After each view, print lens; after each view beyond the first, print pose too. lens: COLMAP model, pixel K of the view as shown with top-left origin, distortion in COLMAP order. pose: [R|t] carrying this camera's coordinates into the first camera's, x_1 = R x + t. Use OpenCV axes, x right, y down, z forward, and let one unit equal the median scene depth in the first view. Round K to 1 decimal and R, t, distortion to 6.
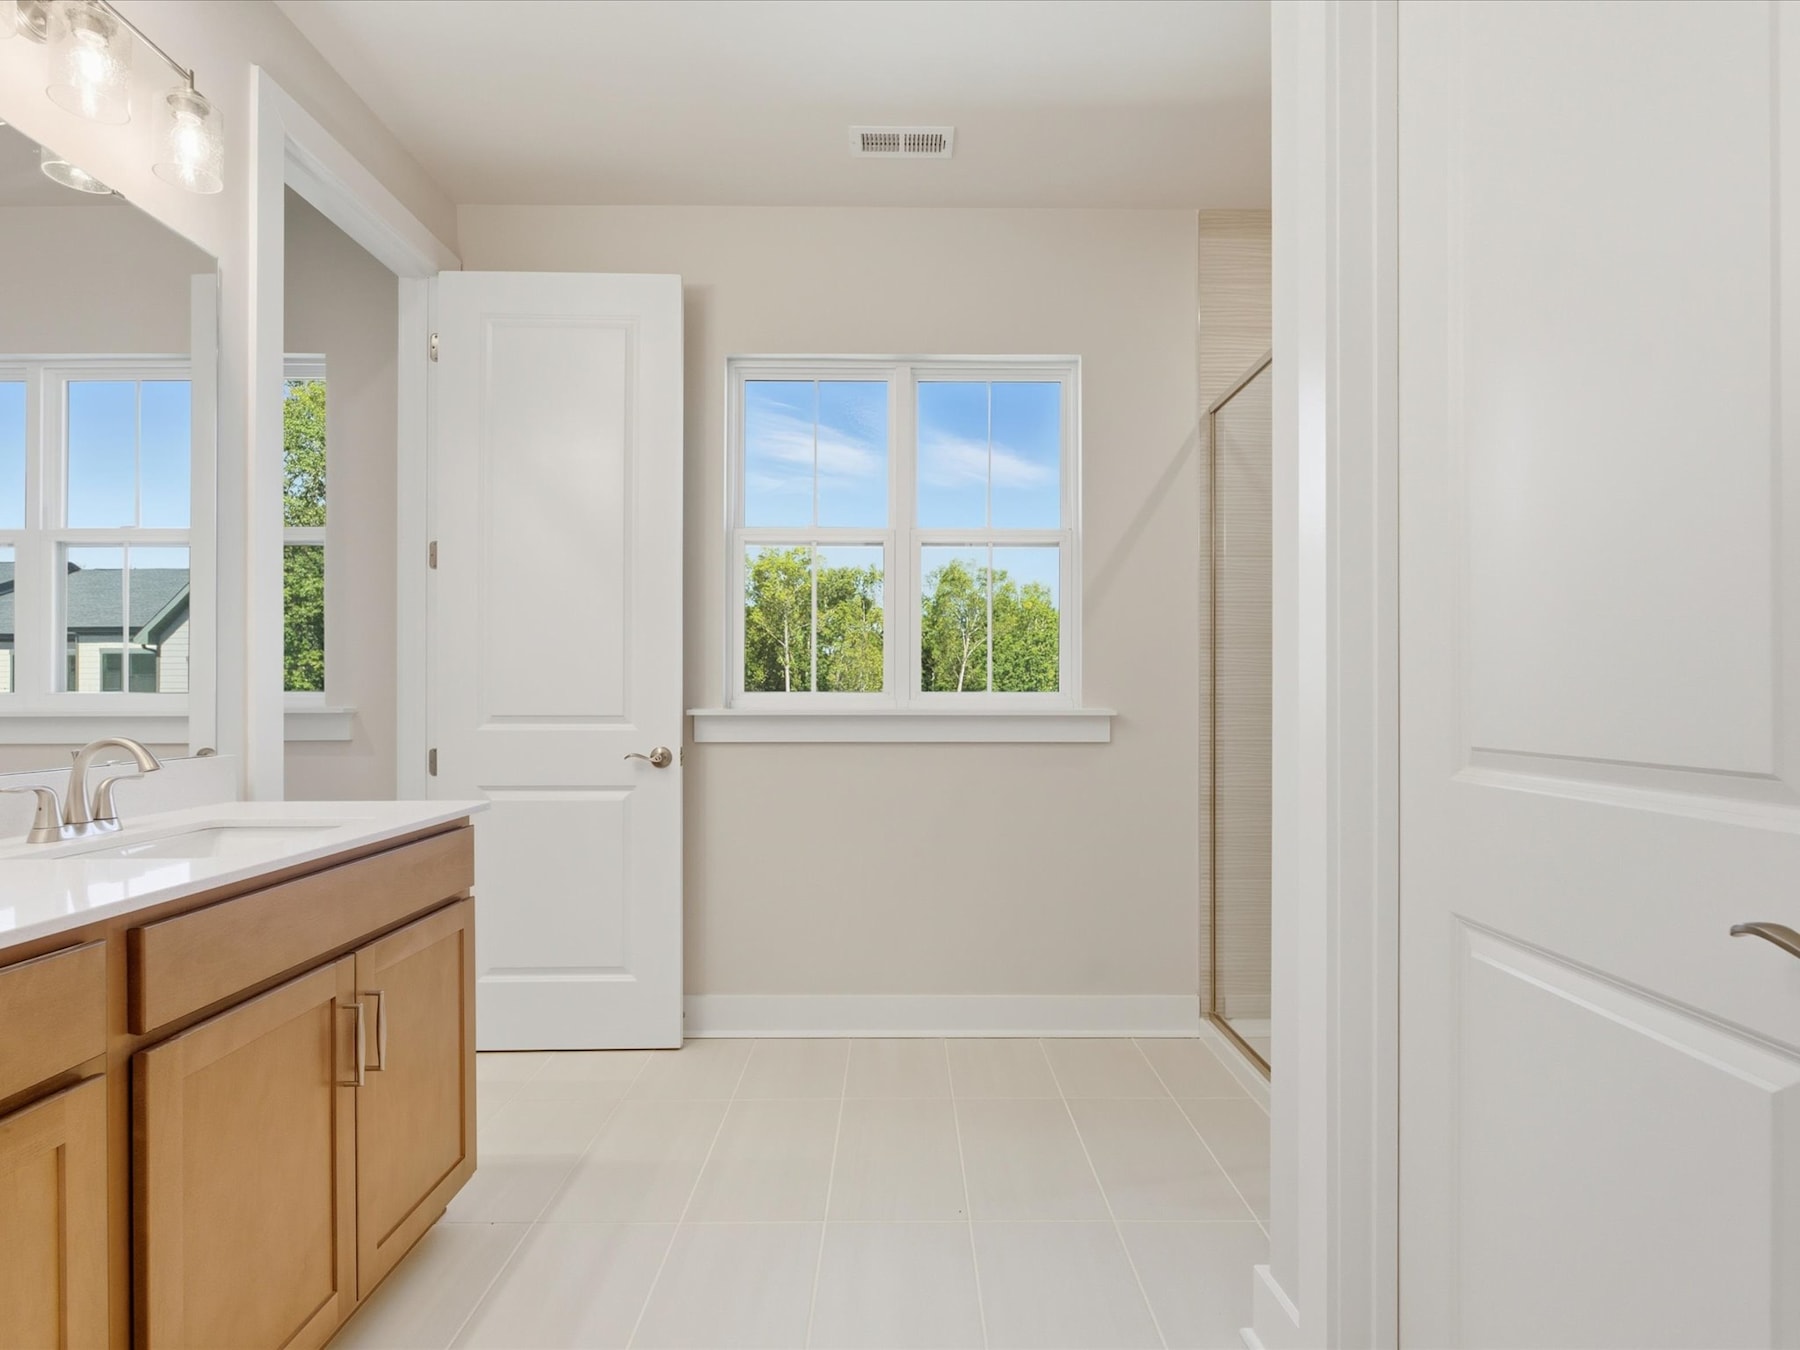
lens RADIAL K [[960.2, 0, 939.0], [0, 960.2, 696.1], [0, 0, 1]] dist [0.006247, 0.001941]
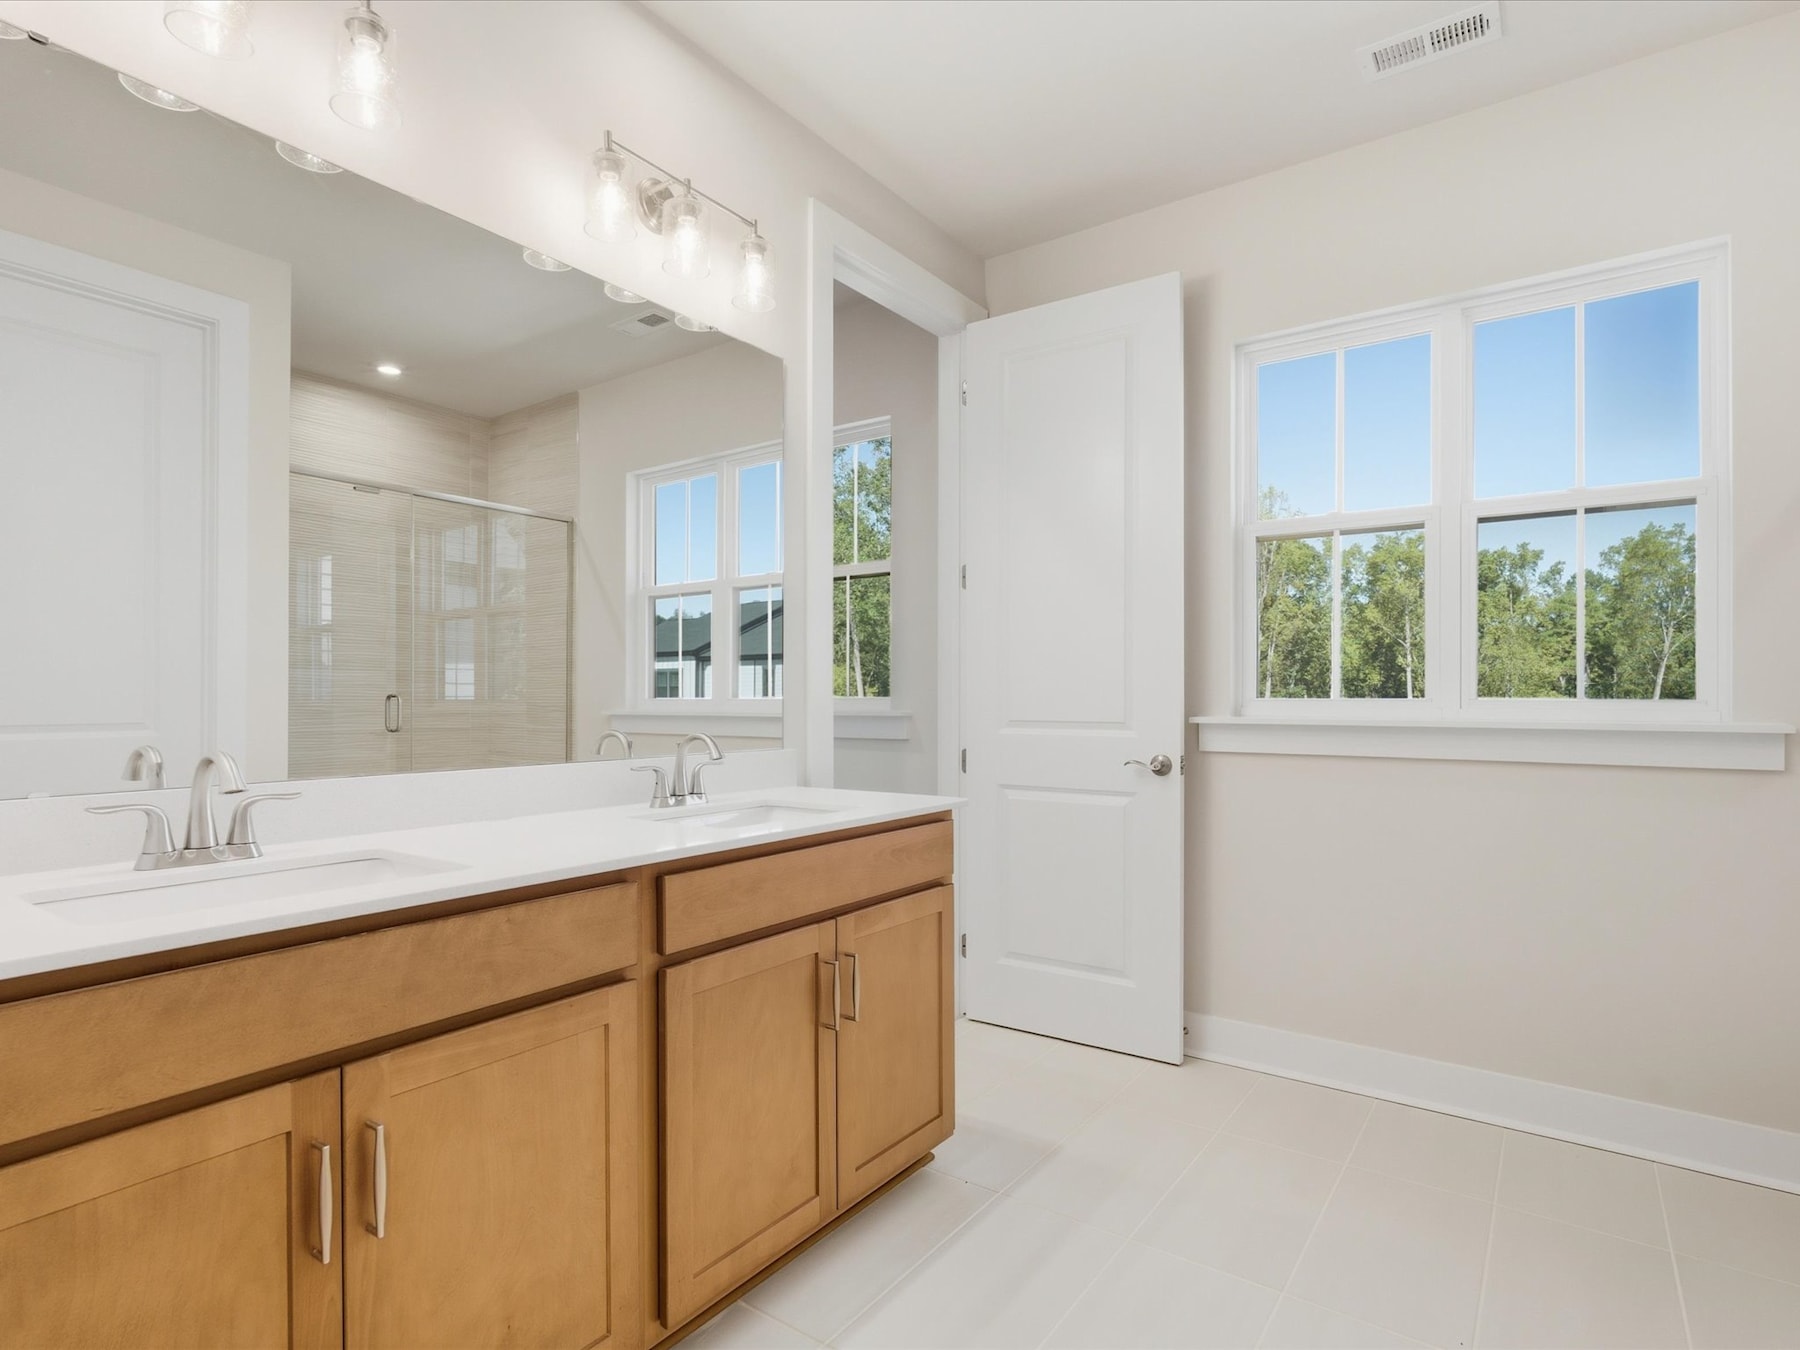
lens RADIAL K [[973.5, 0, 904.6], [0, 973.5, 699.3], [0, 0, 1]] dist [-0.005333, 0.010778]
pose [[0.803630, 0.002008, -0.595125, 0.099564], [-0.003203, 0.999994, -0.000952, -0.002140], [0.595120, 0.002671, 0.803632, 0.044788]]
